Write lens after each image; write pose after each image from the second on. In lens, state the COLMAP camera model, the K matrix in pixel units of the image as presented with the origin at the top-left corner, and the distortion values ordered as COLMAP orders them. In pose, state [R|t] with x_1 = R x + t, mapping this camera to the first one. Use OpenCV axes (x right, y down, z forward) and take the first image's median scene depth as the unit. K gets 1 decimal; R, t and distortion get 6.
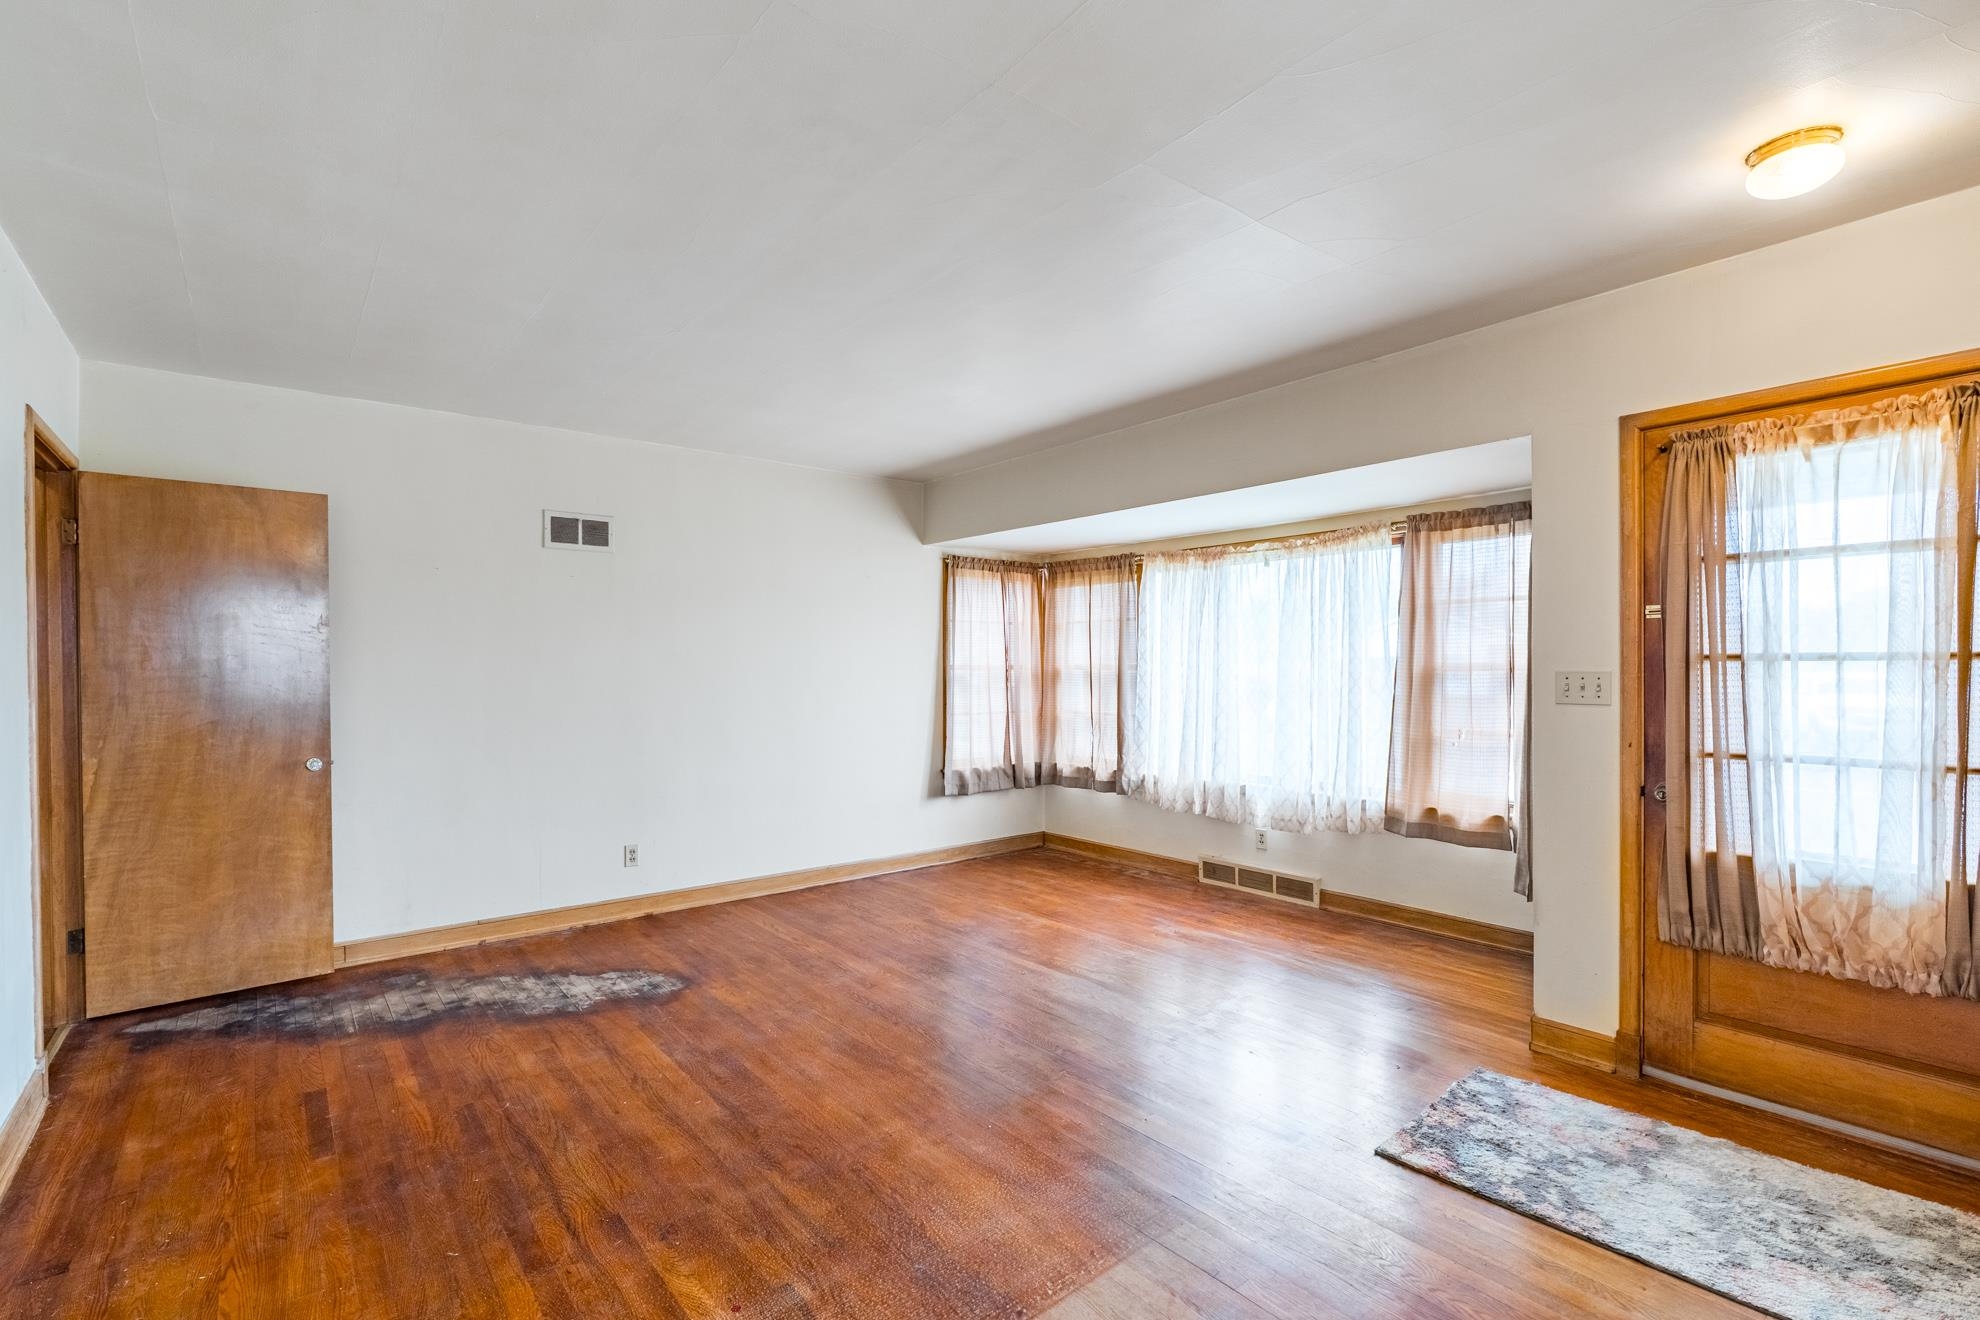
lens RADIAL K [[903.9, 0, 974.1], [0, 903.9, 671.8], [0, 0, 1]] dist [-0.002381, -0.000118]
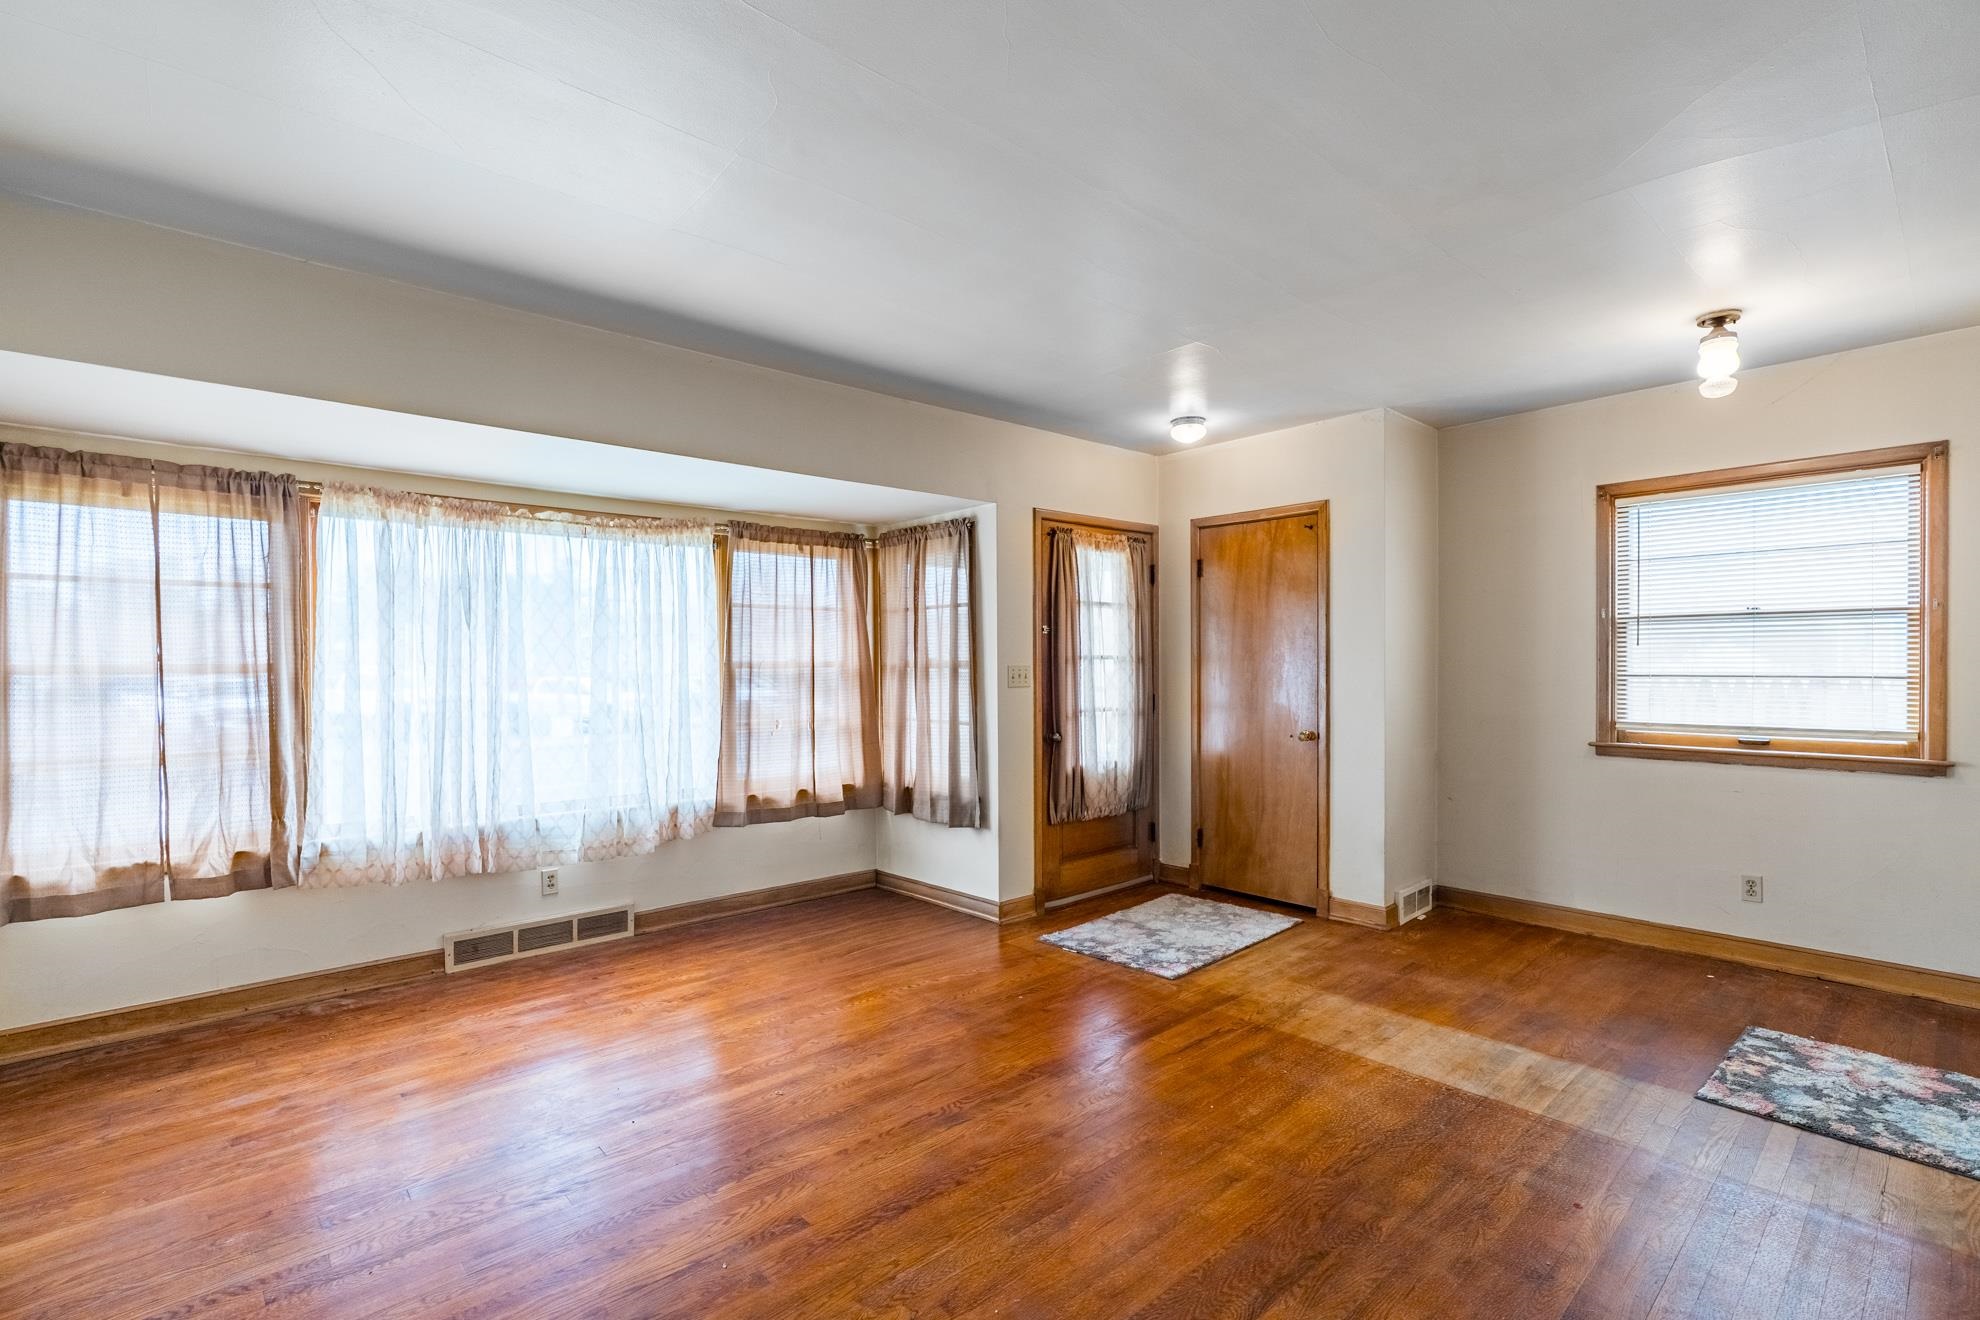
lens RADIAL K [[921.9, 0, 964.6], [0, 921.9, 669.3], [0, 0, 1]] dist [-0.003223, -0.000174]
pose [[-0.058514, -0.003859, 0.998279, -0.692470], [0.012785, 0.999908, 0.004614, -0.002062], [-0.998205, 0.013033, -0.058459, 0.914926]]
